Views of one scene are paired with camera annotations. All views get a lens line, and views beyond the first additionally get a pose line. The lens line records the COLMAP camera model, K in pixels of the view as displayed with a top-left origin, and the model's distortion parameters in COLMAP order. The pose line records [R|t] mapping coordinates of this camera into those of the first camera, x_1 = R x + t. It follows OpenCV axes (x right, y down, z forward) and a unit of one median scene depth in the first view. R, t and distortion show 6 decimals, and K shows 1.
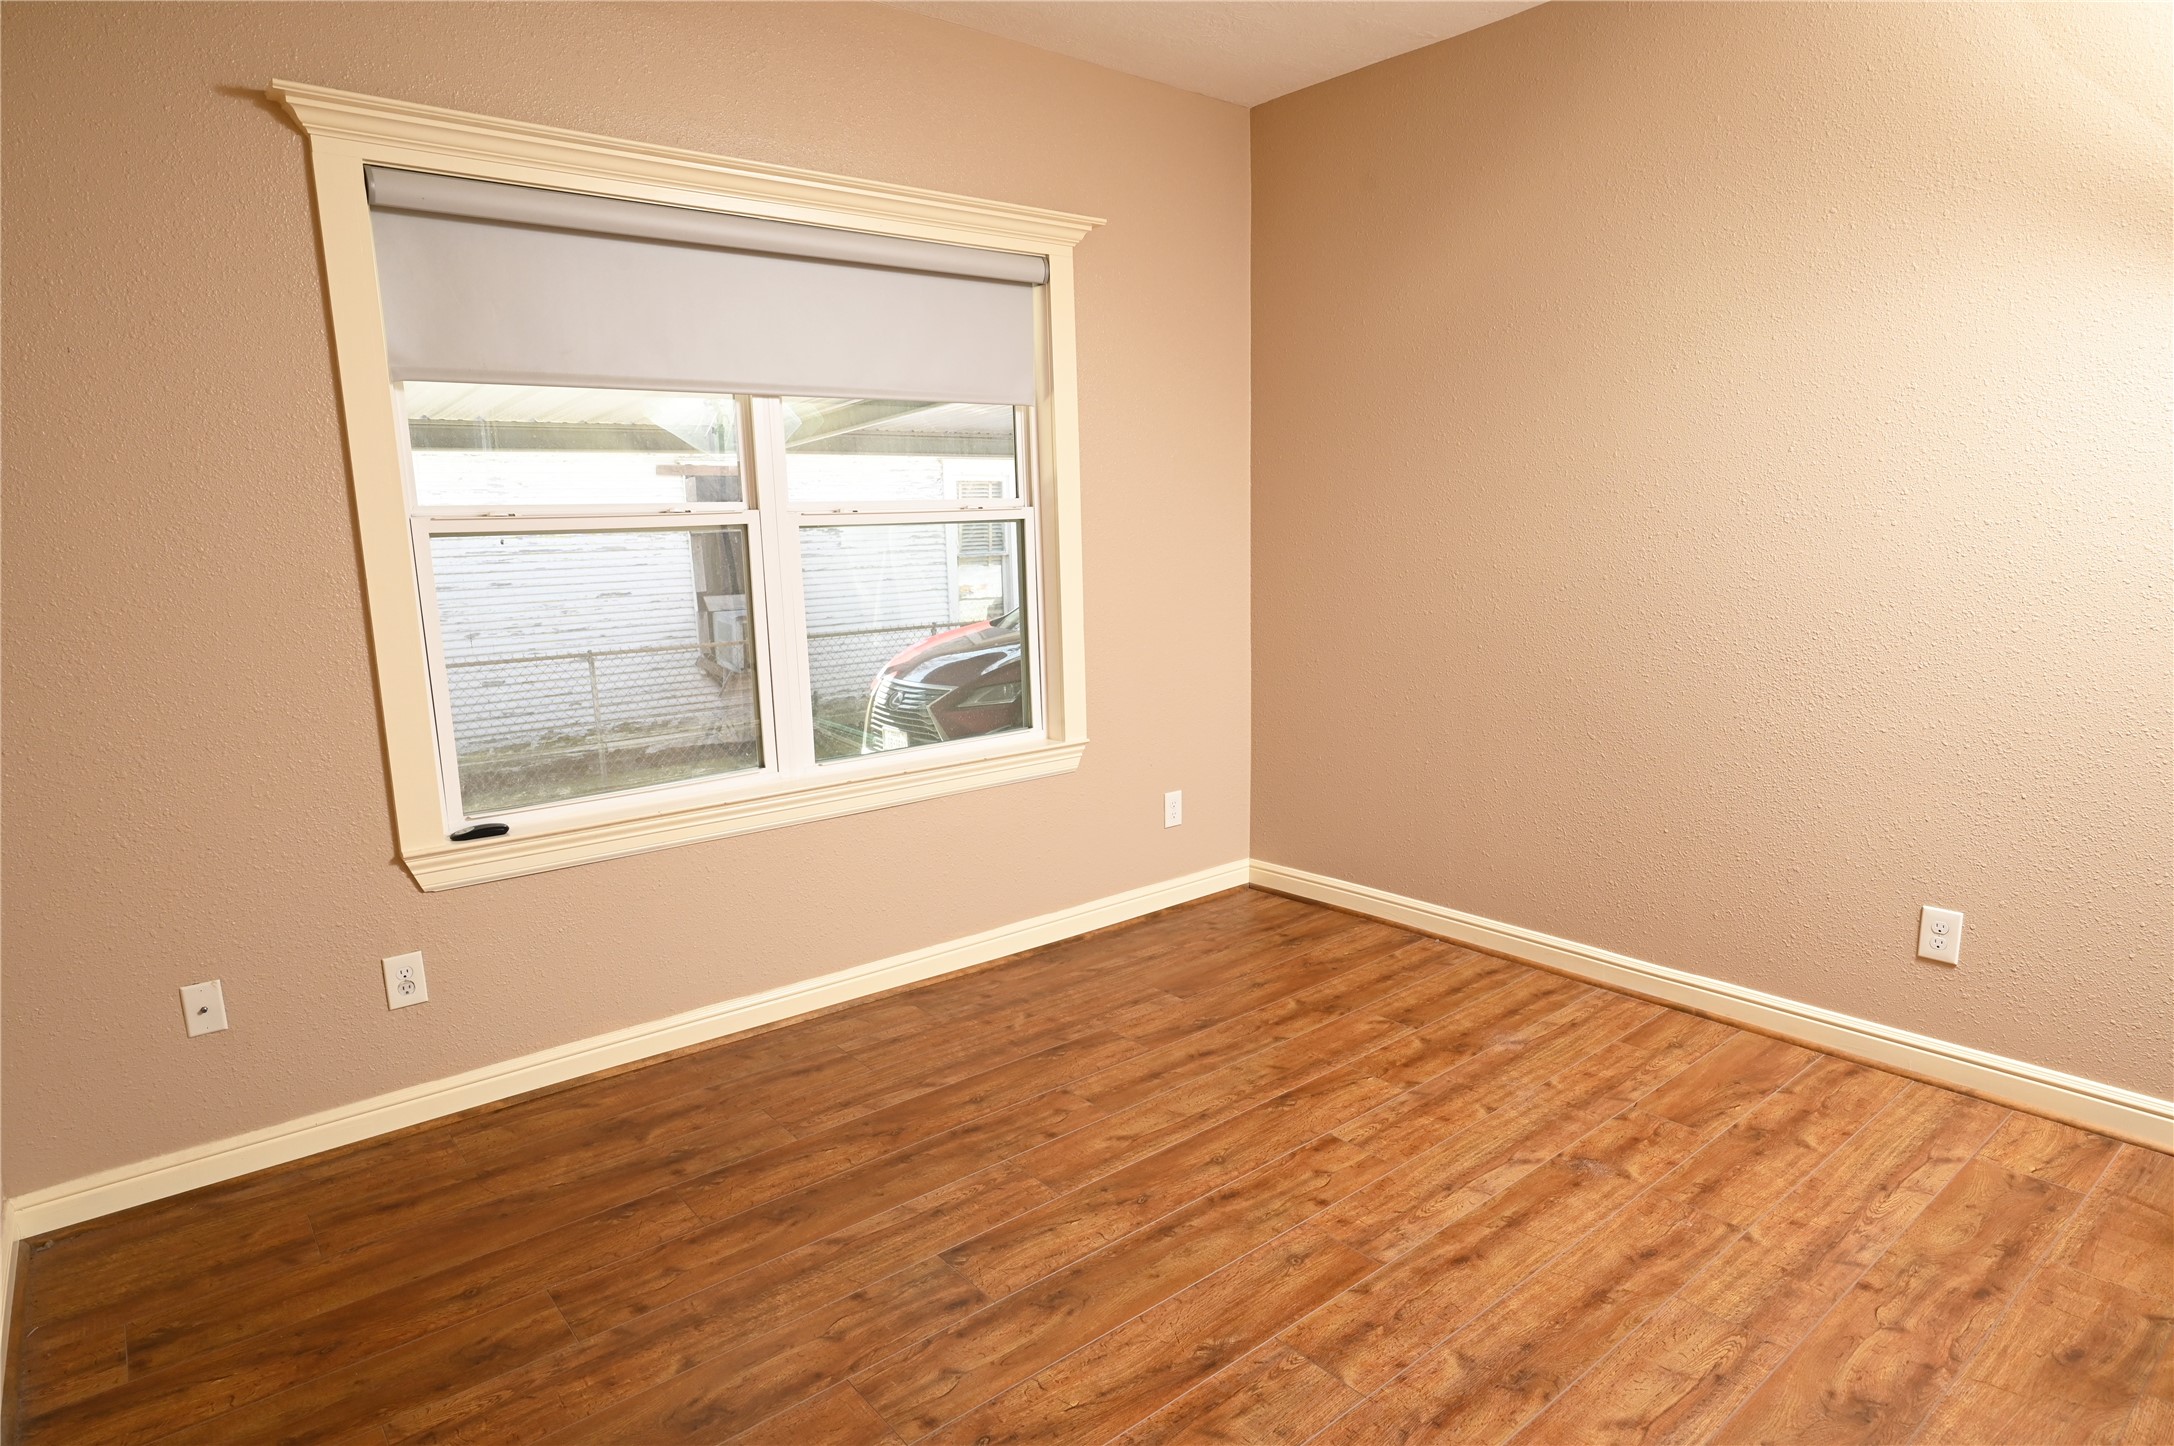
lens RADIAL K [[1192.0, 0, 1084.5], [0, 1192.0, 719.0], [0, 0, 1]] dist [0.002375, 0.001456]
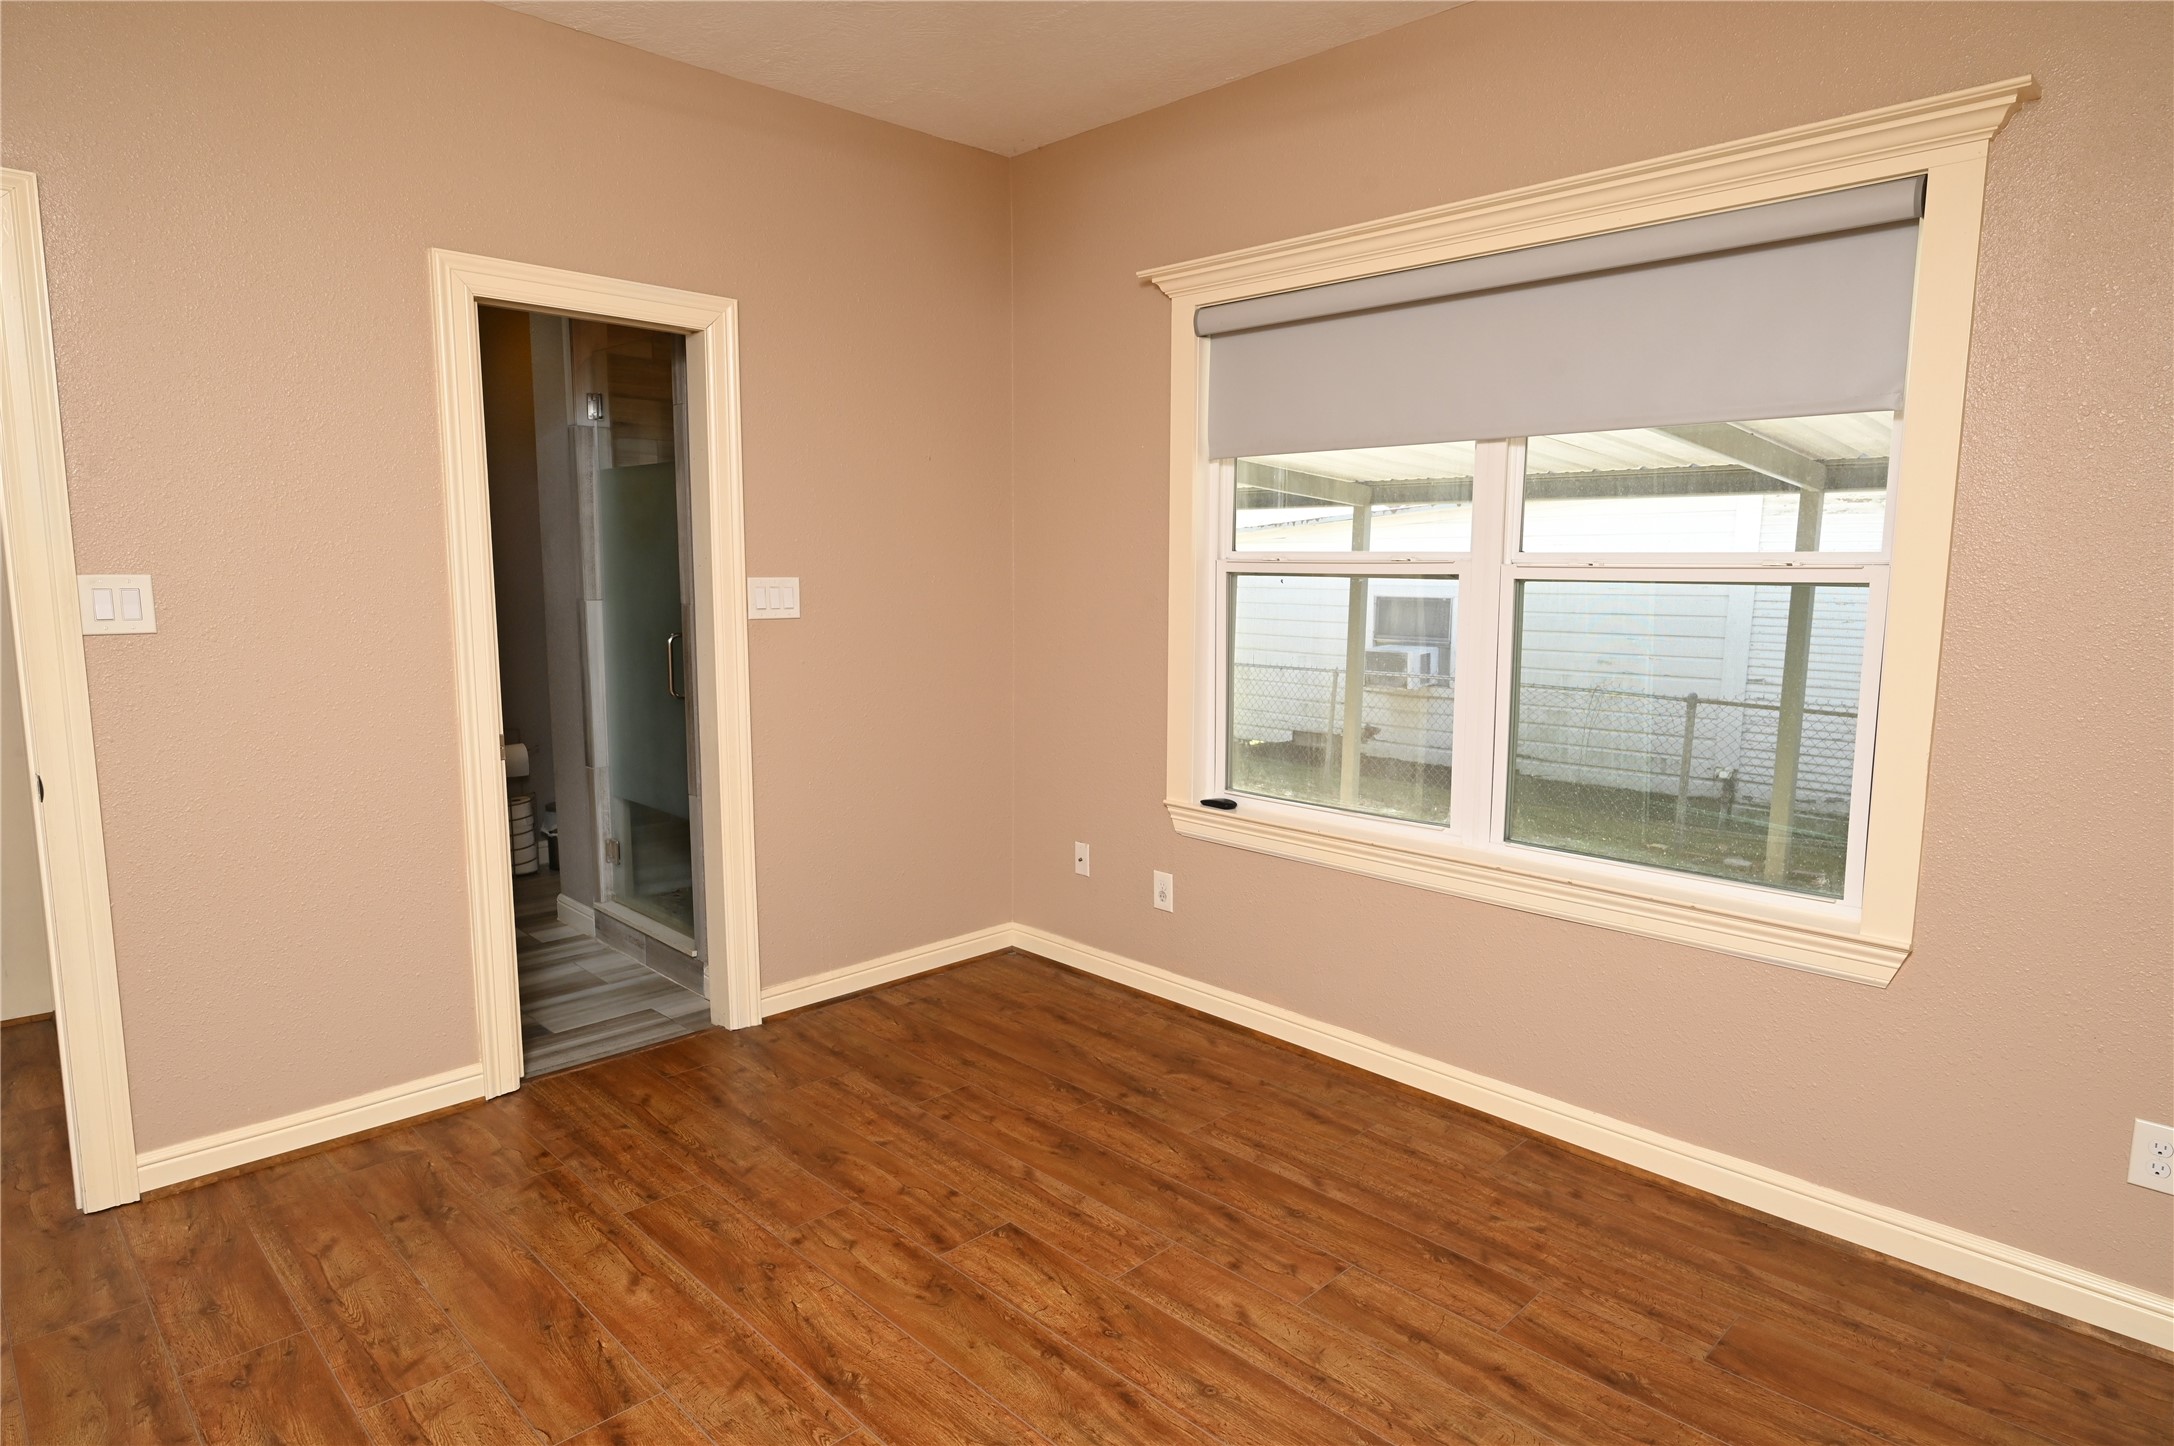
lens RADIAL K [[1215.9, 0, 1126.1], [0, 1215.9, 719.3], [0, 0, 1]] dist [-0.005993, 0.003729]
pose [[0.127249, 0.149535, -0.980534, 0.785407], [-0.181676, 0.975360, 0.125169, -0.145519], [0.975090, 0.162212, 0.151280, 0.717957]]
